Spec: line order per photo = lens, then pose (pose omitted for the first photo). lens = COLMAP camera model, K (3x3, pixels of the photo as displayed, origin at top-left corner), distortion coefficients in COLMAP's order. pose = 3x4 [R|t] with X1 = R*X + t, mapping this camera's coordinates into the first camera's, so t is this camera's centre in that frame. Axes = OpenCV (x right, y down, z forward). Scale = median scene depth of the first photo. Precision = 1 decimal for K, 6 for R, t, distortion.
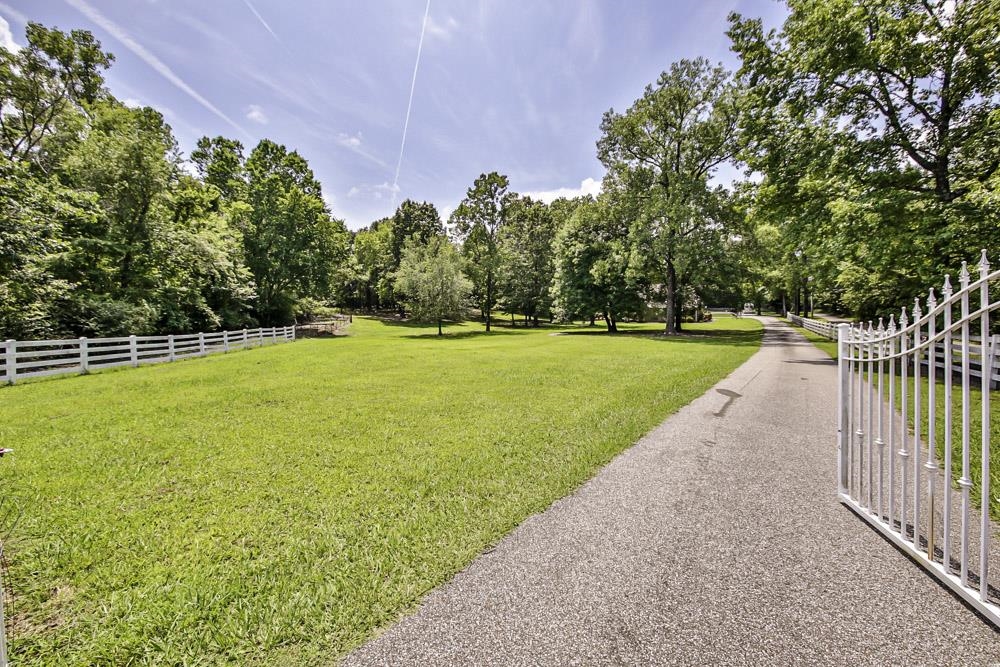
lens RADIAL K [[396.1, 0, 501.2], [0, 396.1, 312.3], [0, 0, 1]] dist [0.011130, -0.000051]
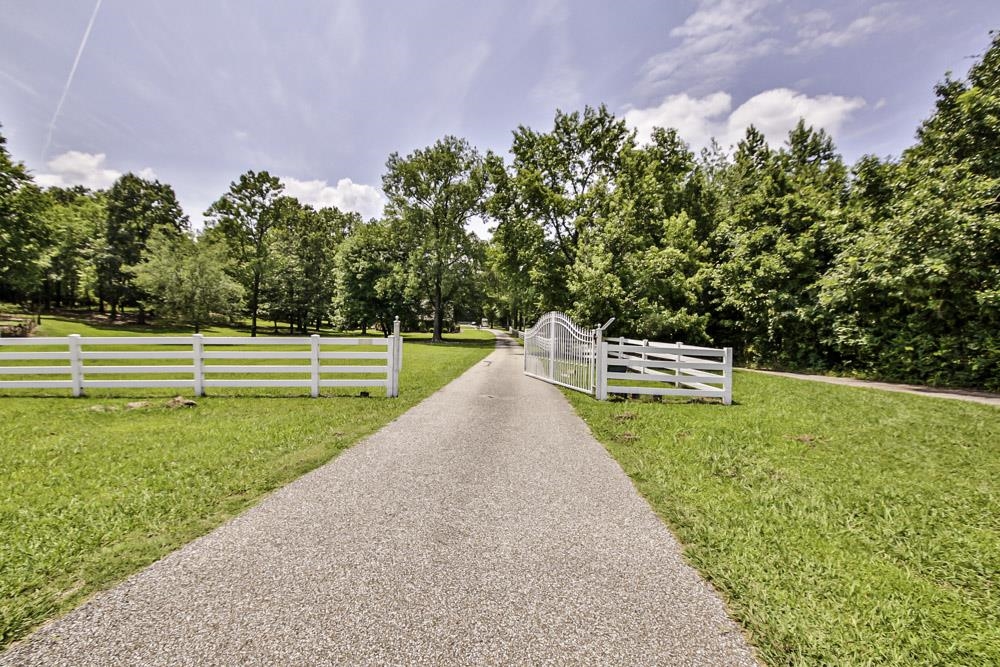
lens RADIAL K [[396.1, 0, 501.2], [0, 396.1, 312.3], [0, 0, 1]] dist [0.011130, -0.000051]
pose [[0.823245, 0.047548, 0.565692, -0.110072], [-0.033048, 0.998810, -0.035858, 0.000762], [-0.566724, 0.010825, 0.823837, -0.149623]]
